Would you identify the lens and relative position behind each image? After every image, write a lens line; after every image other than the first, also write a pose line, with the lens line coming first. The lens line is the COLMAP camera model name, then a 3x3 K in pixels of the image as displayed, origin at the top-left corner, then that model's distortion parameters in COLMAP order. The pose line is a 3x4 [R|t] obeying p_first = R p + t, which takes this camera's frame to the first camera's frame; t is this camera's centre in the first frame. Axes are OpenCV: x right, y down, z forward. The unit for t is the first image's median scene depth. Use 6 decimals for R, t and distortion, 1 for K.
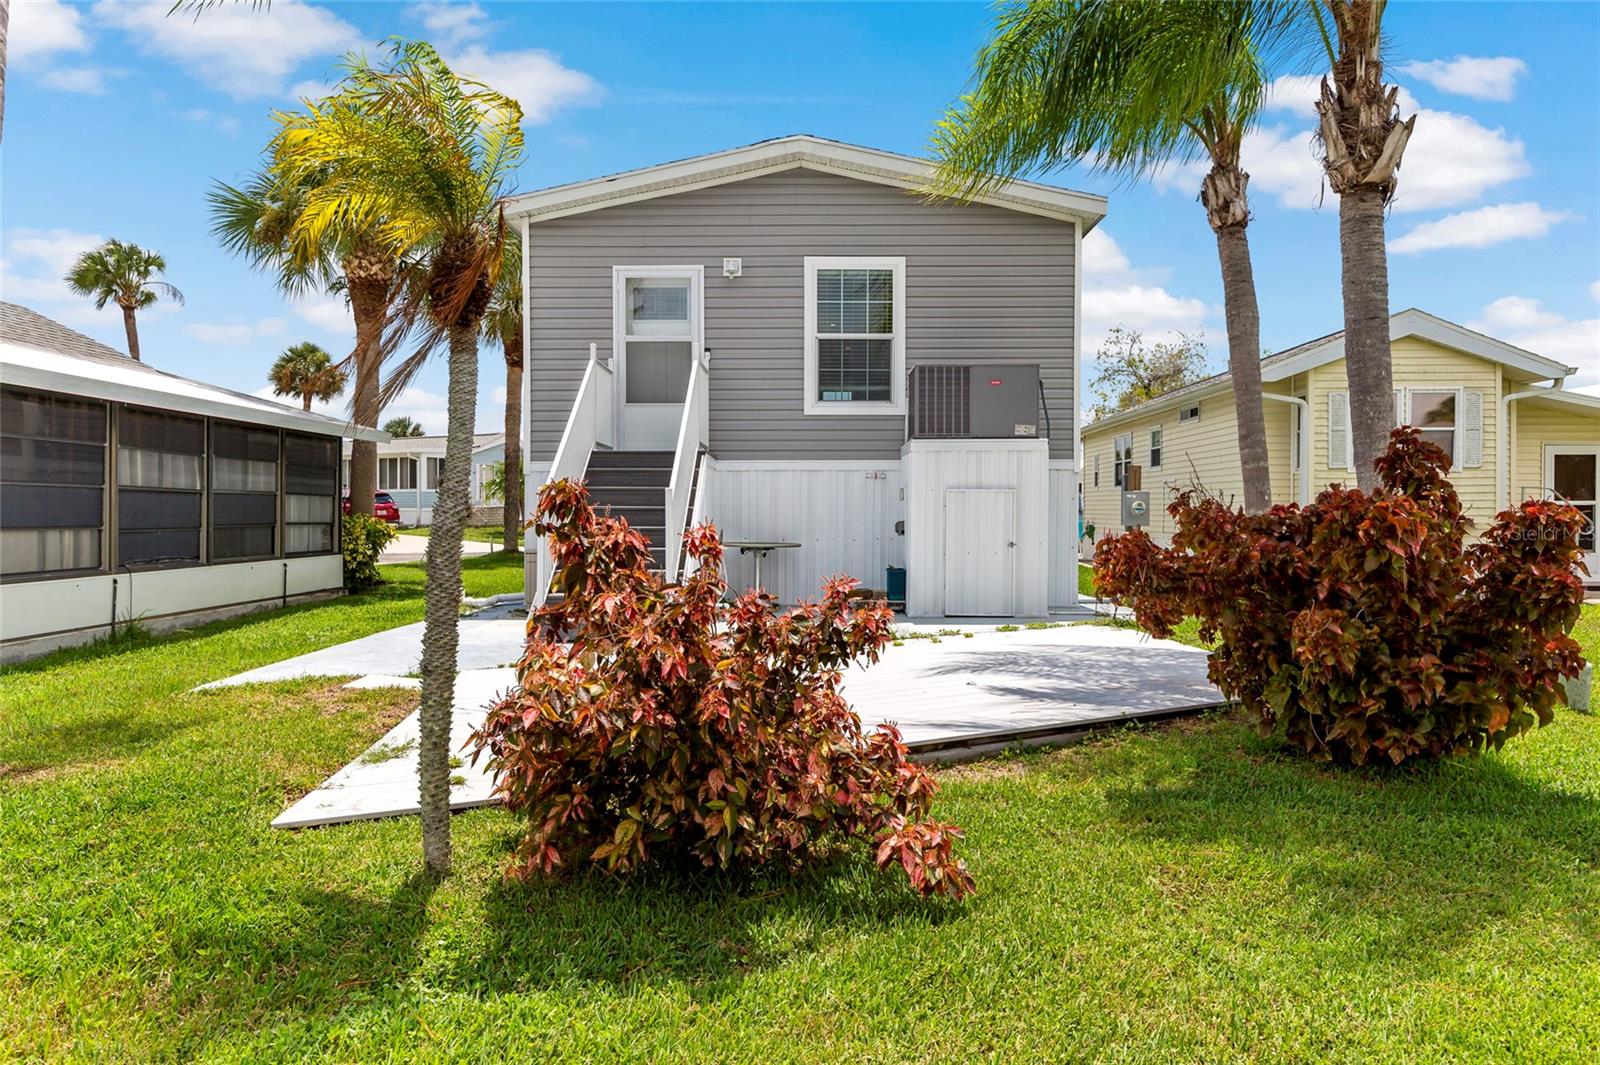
lens RADIAL K [[1070.3, 0, 808.4], [0, 1070.3, 518.9], [0, 0, 1]] dist [0.009665, 0.001614]
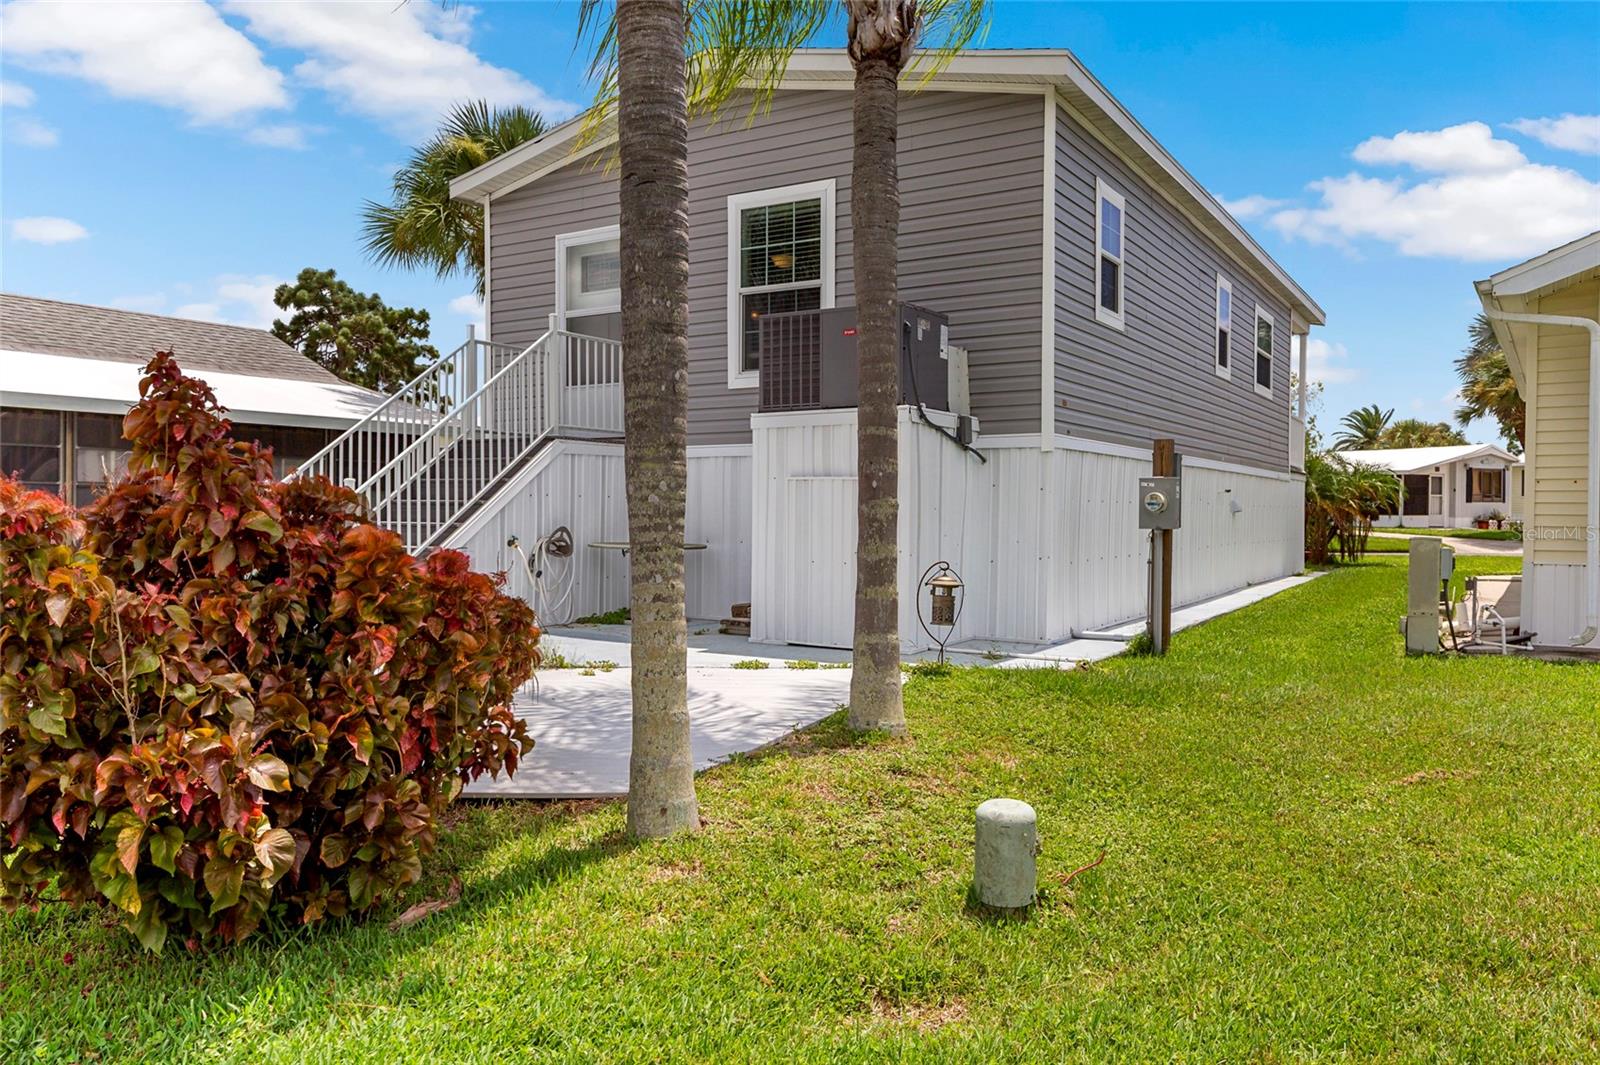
lens RADIAL K [[1169.4, 0, 803.9], [0, 1169.4, 526.1], [0, 0, 1]] dist [-0.005551, -0.000255]
pose [[0.849638, 0.011215, -0.527247, 0.519792], [-0.008970, 0.999937, 0.006814, 0.001003], [0.527290, -0.001060, 0.849685, 0.270626]]
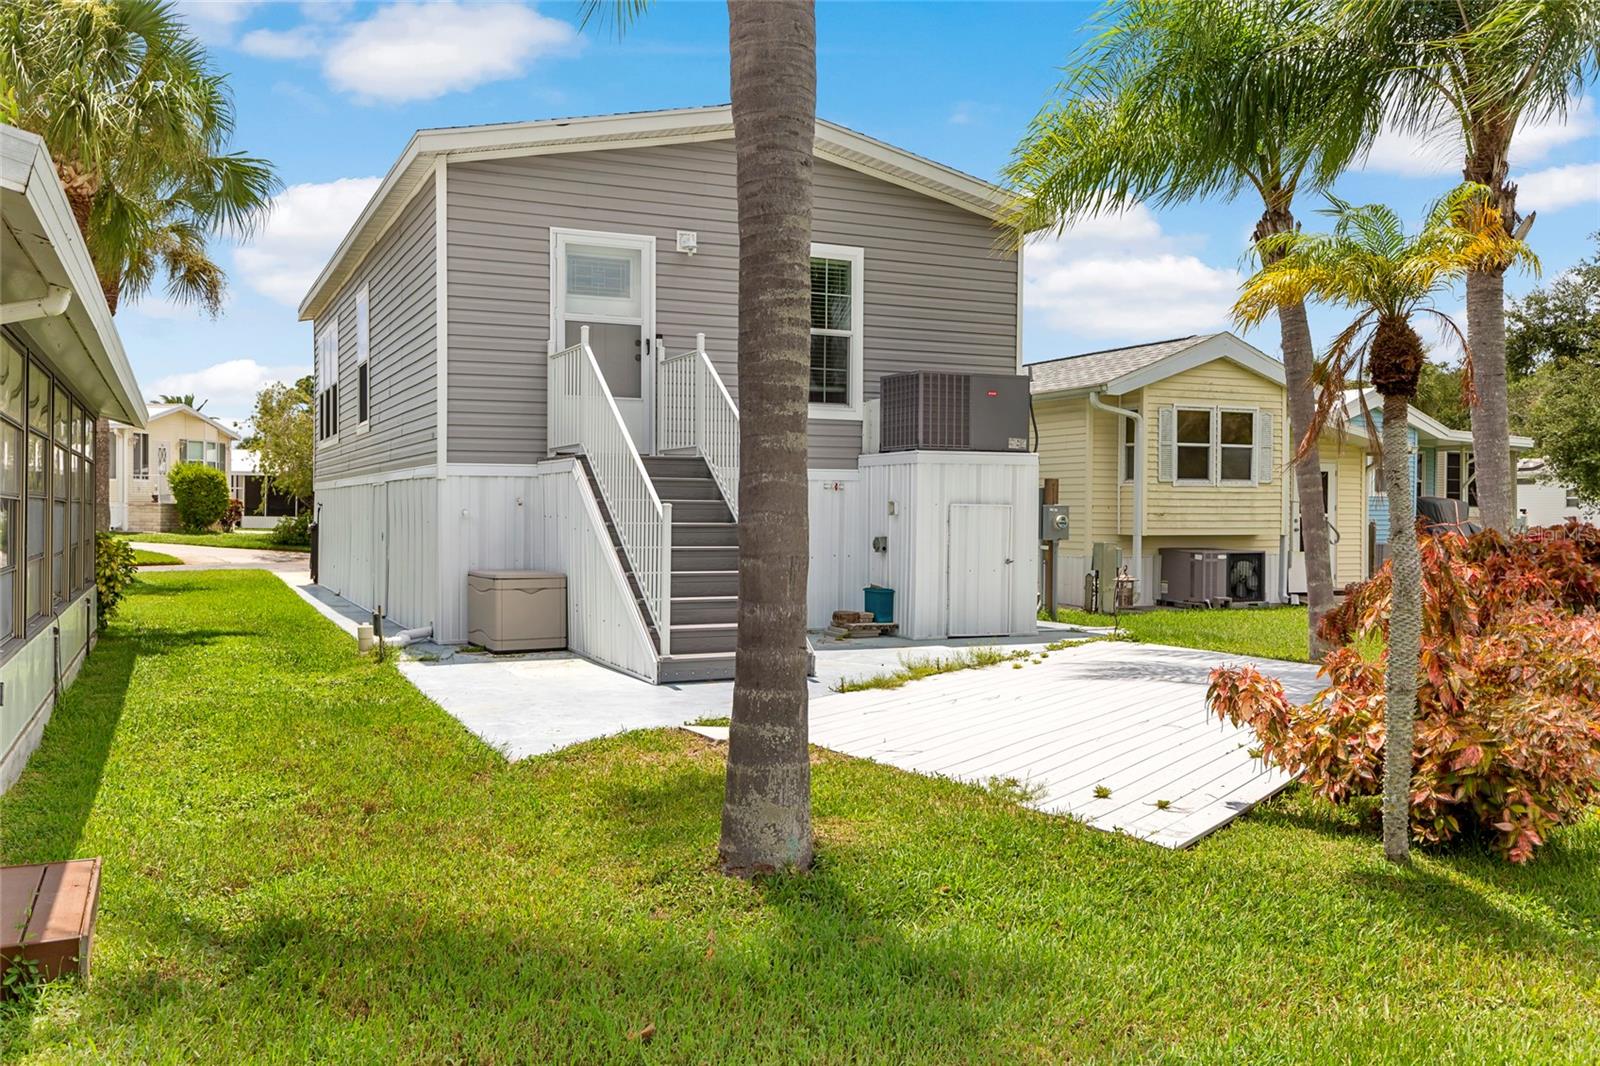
lens RADIAL K [[1340.6, 0, 801.2], [0, 1340.6, 531.4], [0, 0, 1]] dist [0.011183, 0.006665]
pose [[0.902533, -0.001483, 0.430619, -0.452757], [-0.002658, 0.999956, 0.009015, -0.012410], [-0.430613, -0.009281, 0.902489, -0.014436]]
